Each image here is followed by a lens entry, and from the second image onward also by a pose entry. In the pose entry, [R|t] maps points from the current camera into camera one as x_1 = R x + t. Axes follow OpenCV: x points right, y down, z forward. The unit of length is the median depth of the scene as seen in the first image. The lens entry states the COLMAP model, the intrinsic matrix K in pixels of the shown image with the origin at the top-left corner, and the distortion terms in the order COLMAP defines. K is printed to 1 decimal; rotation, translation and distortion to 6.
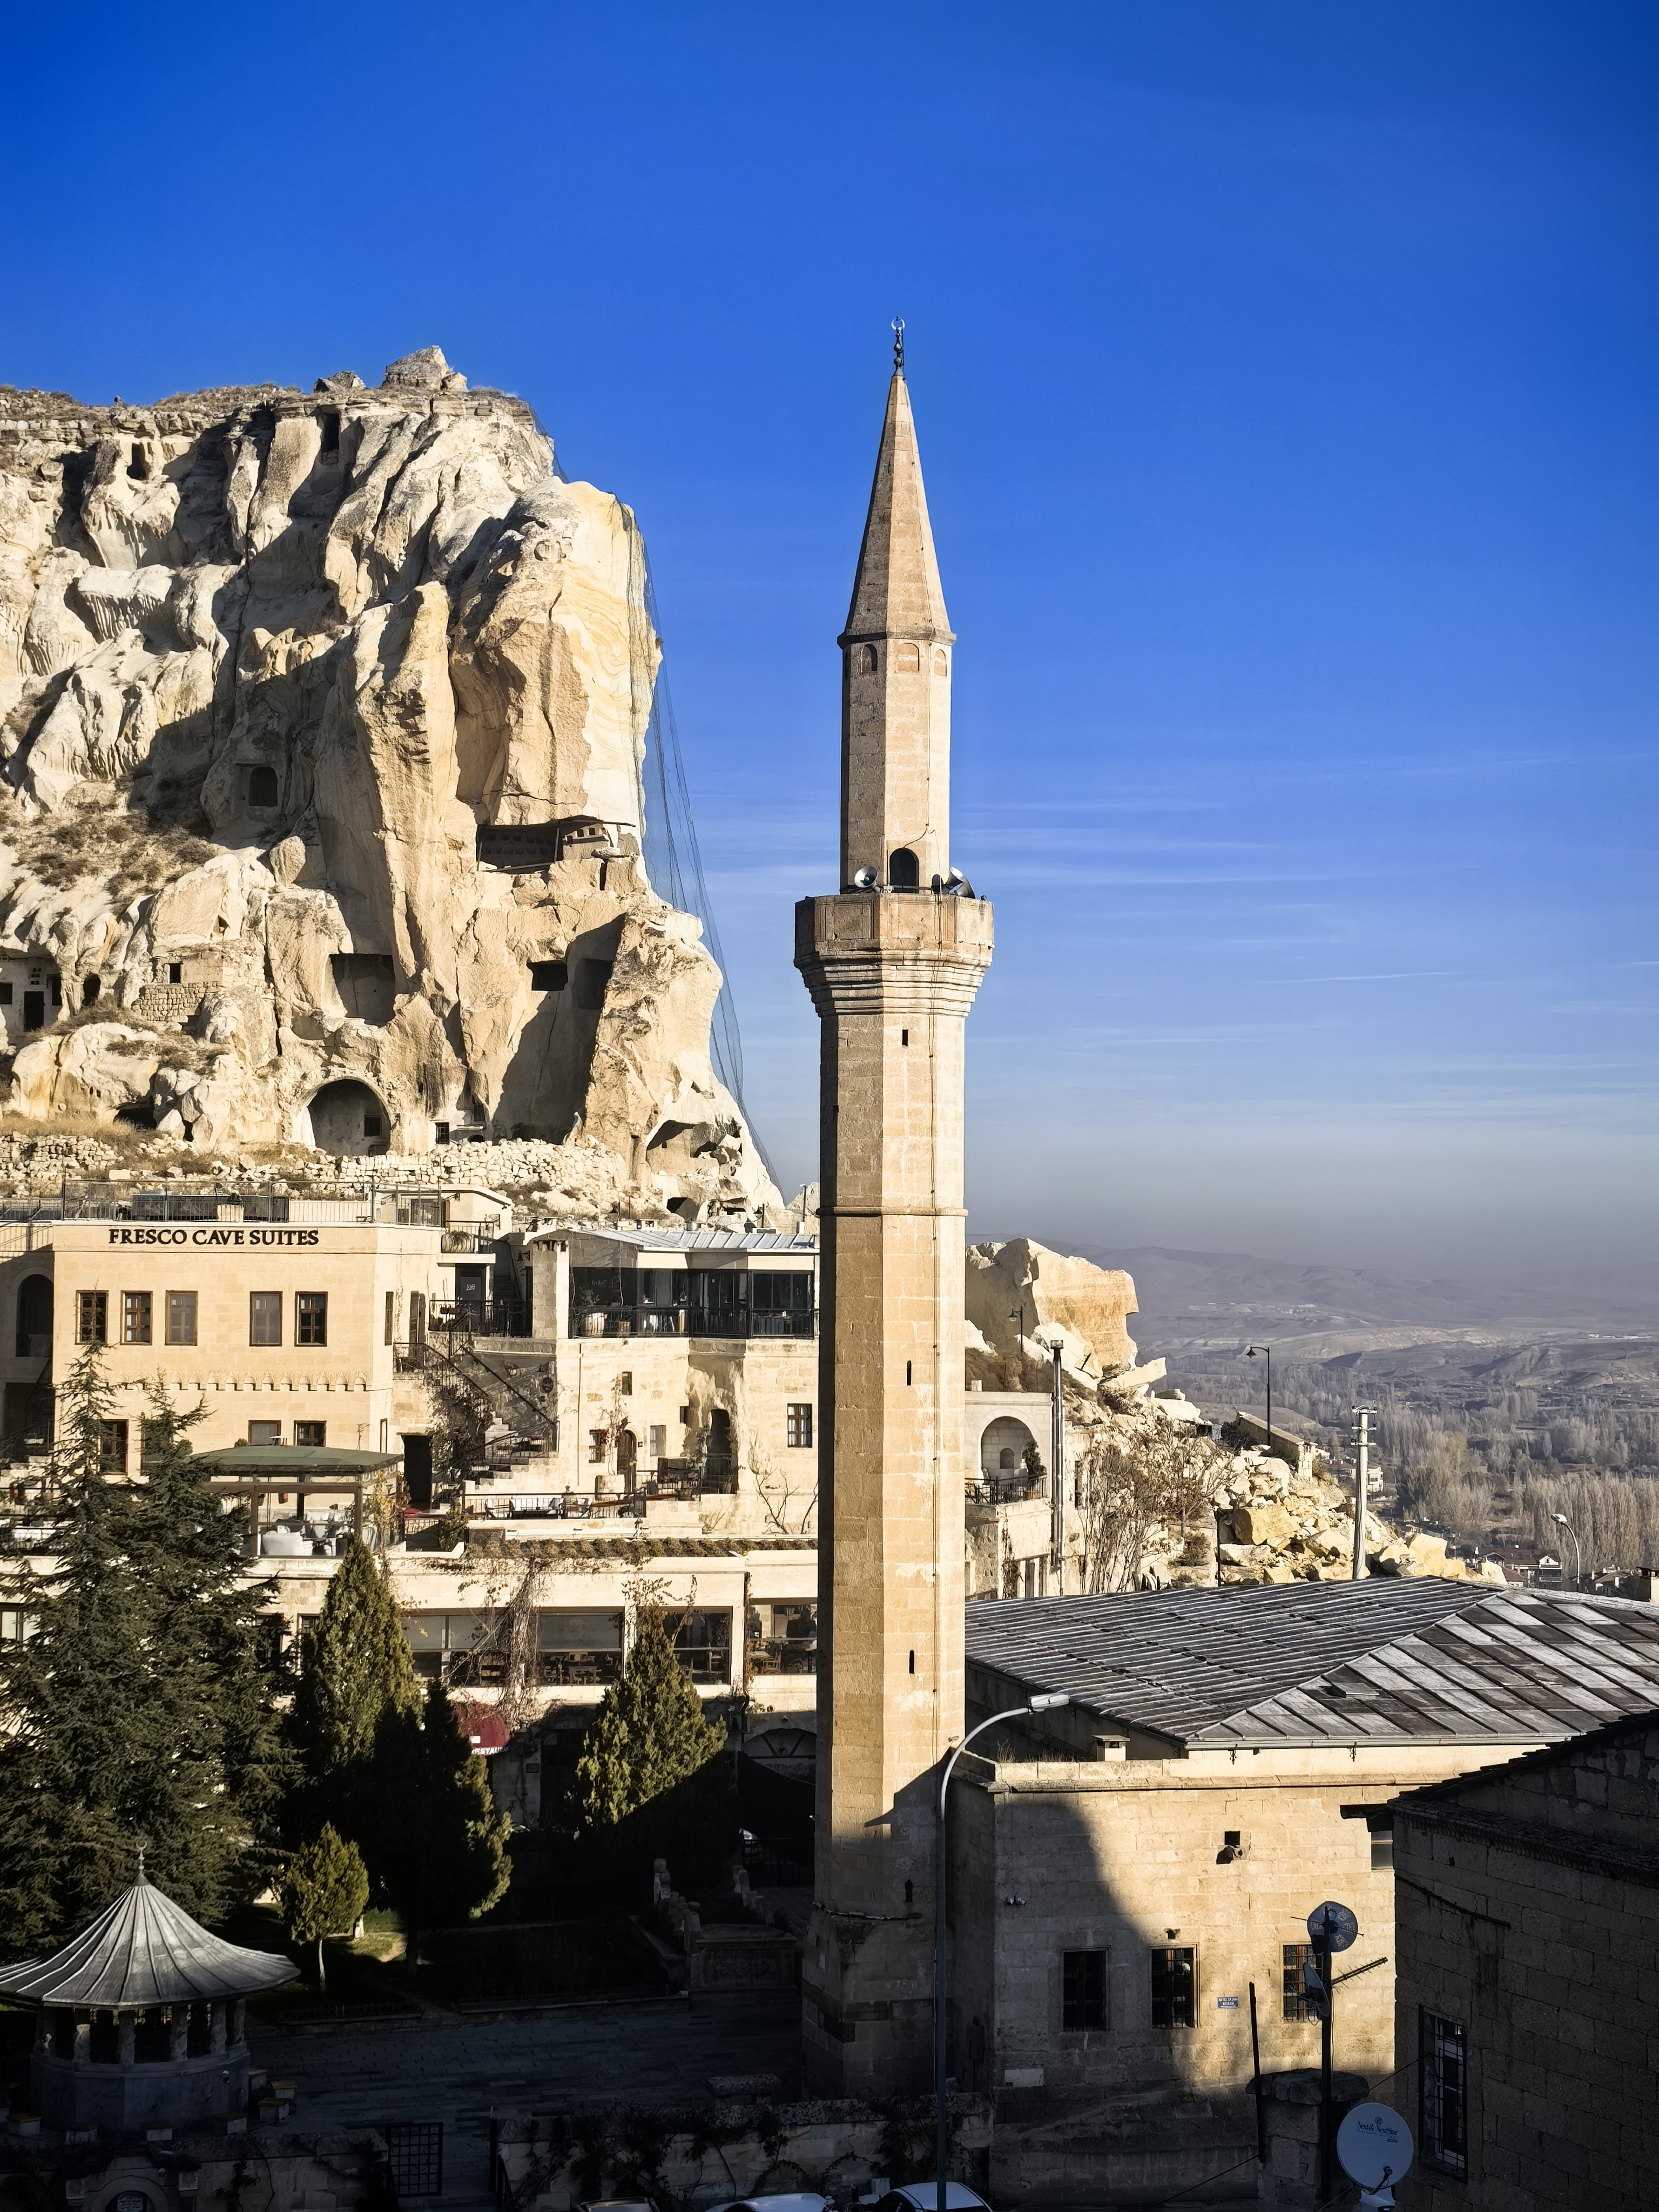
lens RADIAL K [[3790.4, 0, 830.9], [0, 3790.4, 1103.8], [0, 0, 1]] dist [0.162605, 0.000000]
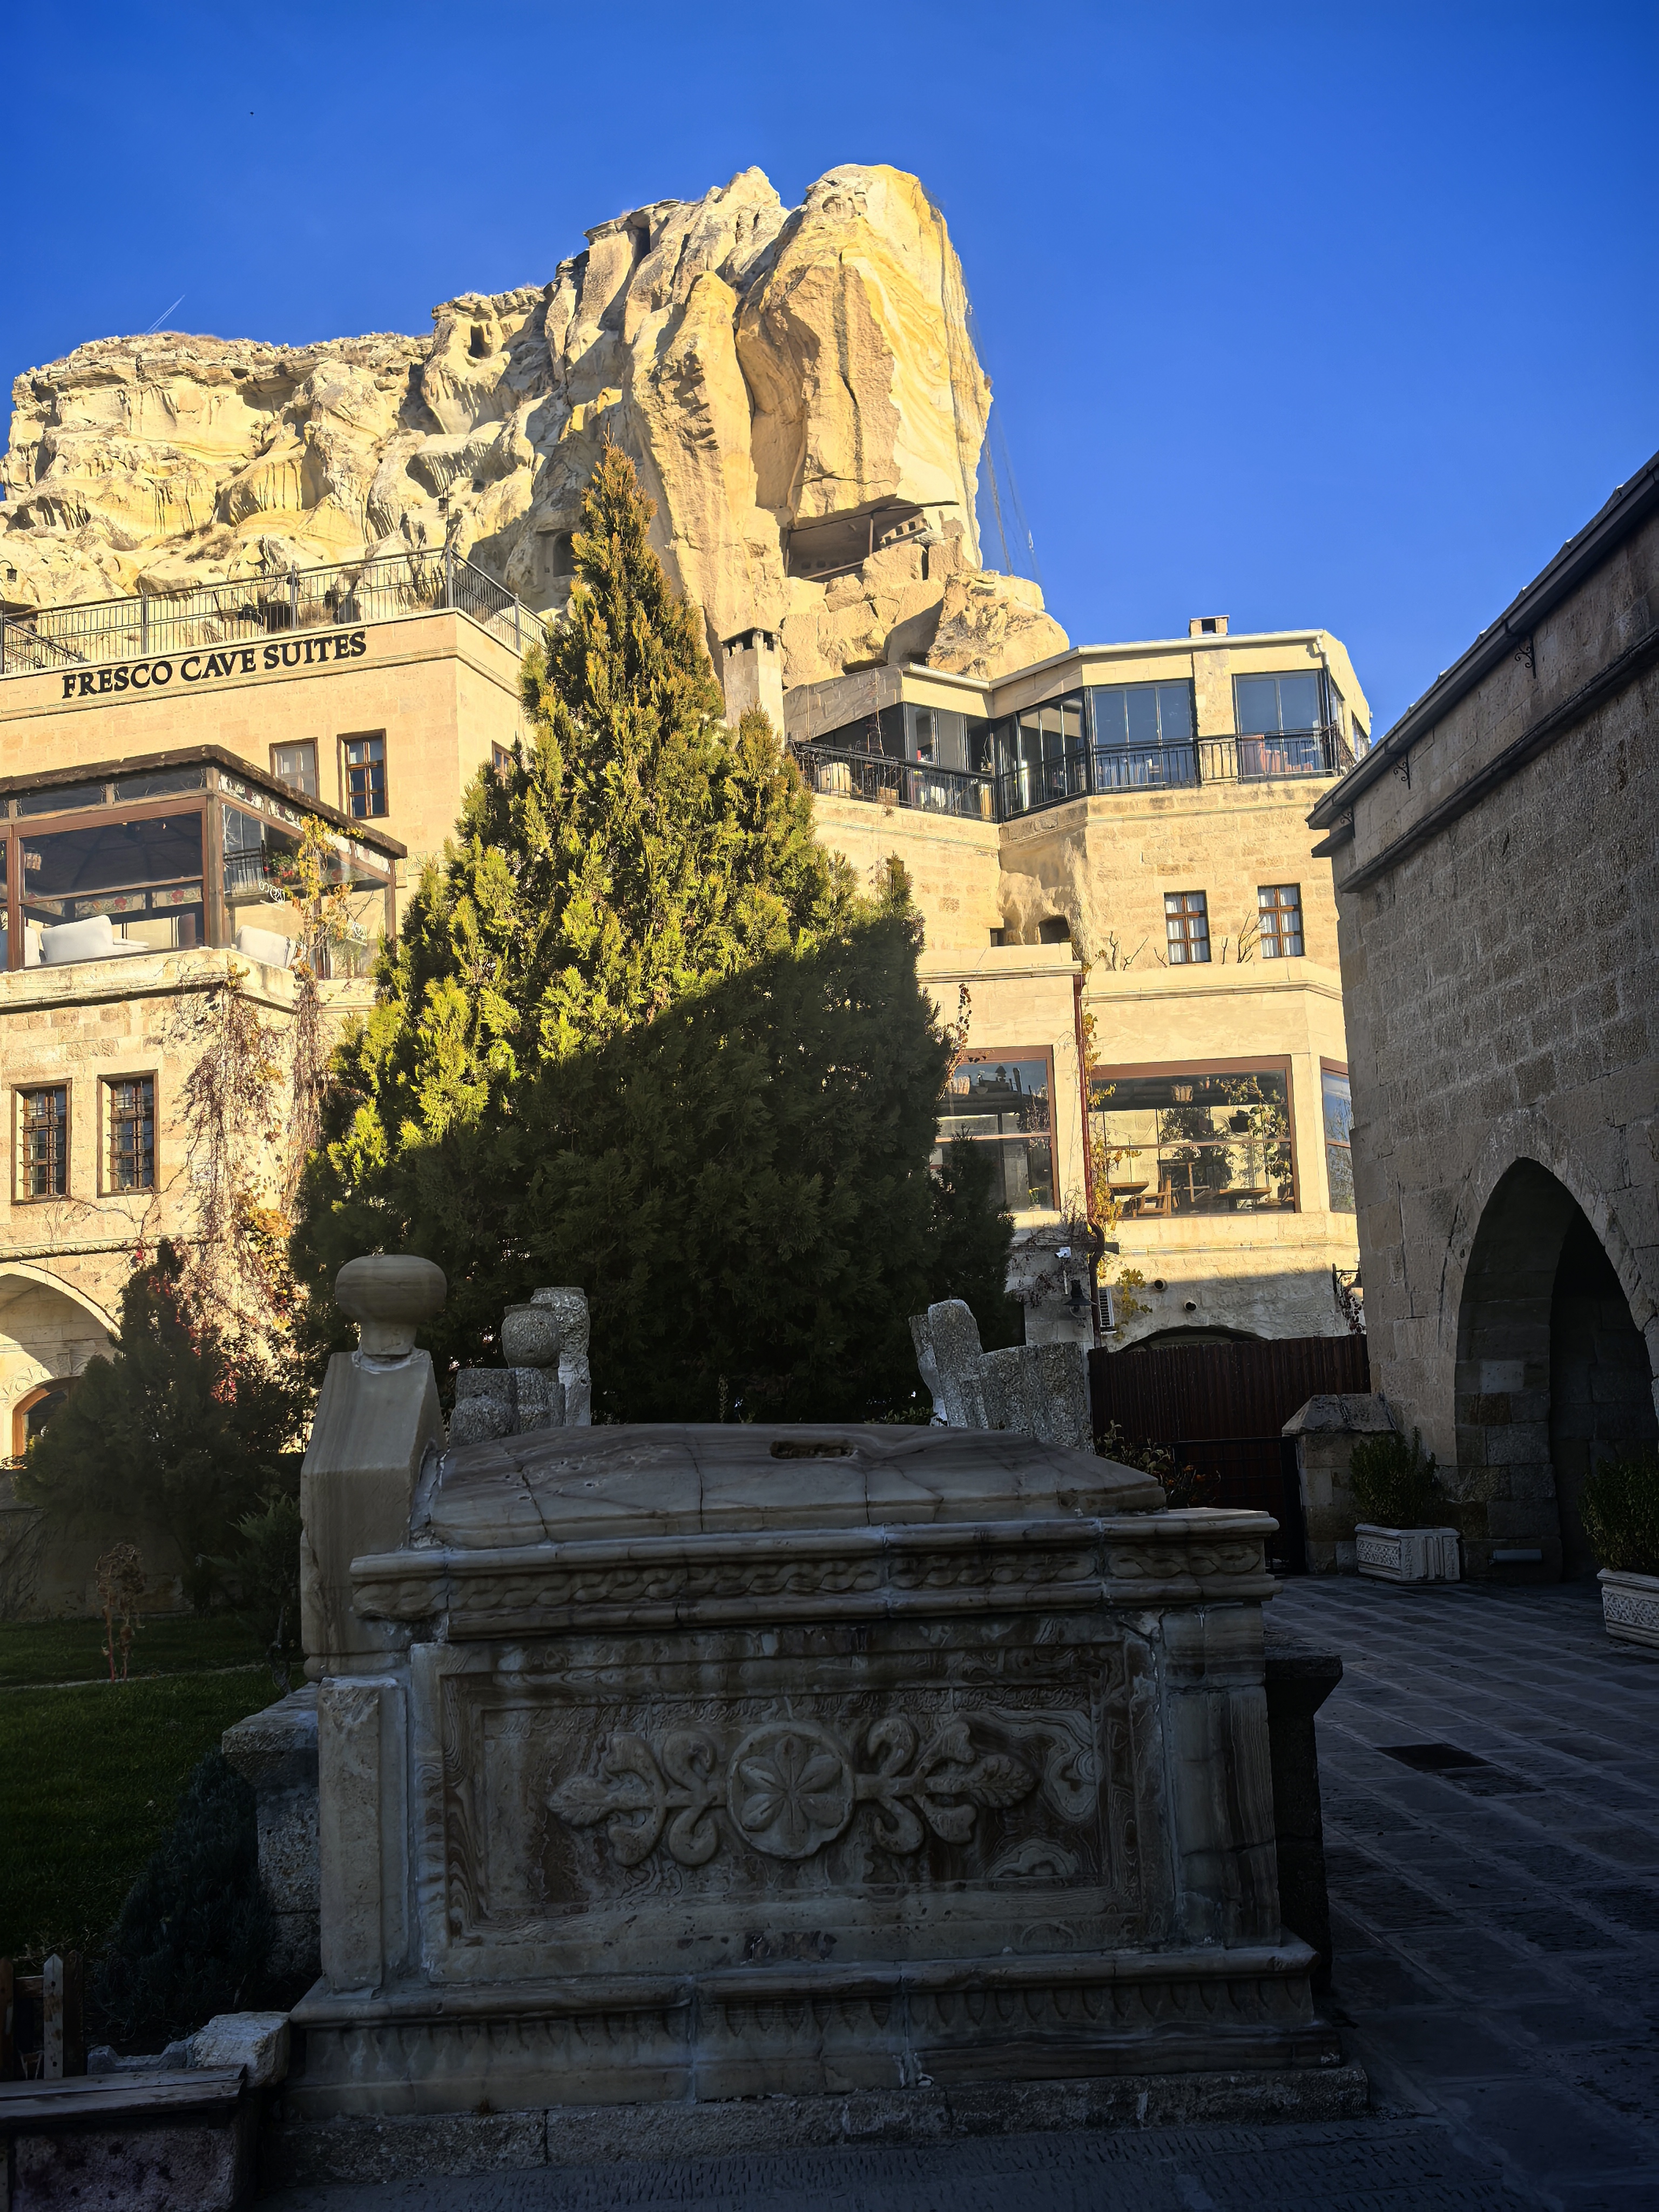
lens RADIAL K [[2284.3, 0, 785.5], [0, 2284.3, 1100.5], [0, 0, 1]] dist [0.109958, 0.000000]
pose [[0.979716, -0.080527, -0.183501, -0.004752], [0.063009, 0.993053, -0.099378, 0.112547], [0.190228, 0.085800, 0.977983, 0.492921]]
